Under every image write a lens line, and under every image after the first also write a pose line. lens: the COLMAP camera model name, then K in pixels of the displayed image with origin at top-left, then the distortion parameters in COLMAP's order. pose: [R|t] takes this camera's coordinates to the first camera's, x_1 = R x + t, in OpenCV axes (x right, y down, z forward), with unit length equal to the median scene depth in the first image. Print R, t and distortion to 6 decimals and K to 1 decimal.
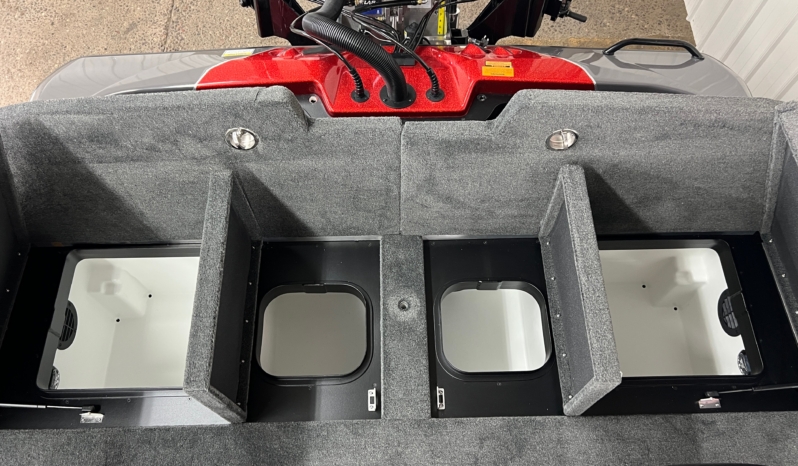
lens RADIAL K [[619.9, 0, 401.1], [0, 619.9, 222.4], [0, 0, 1]] dist [0.009313, -0.000573]
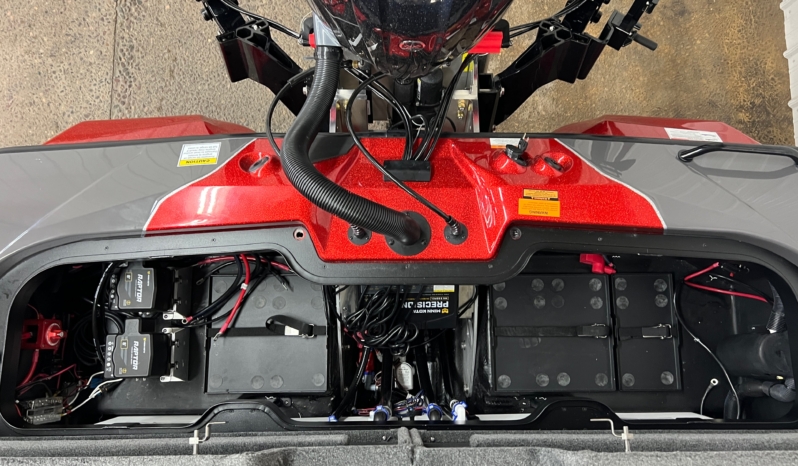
lens RADIAL K [[619.9, 0, 401.1], [0, 619.9, 222.4], [0, 0, 1]] dist [0.009313, -0.000573]
pose [[0.999807, 0.016774, -0.010196, -0.005000], [-0.012869, 0.952330, 0.304800, -0.448976], [0.014822, -0.304610, 0.952362, 0.264060]]
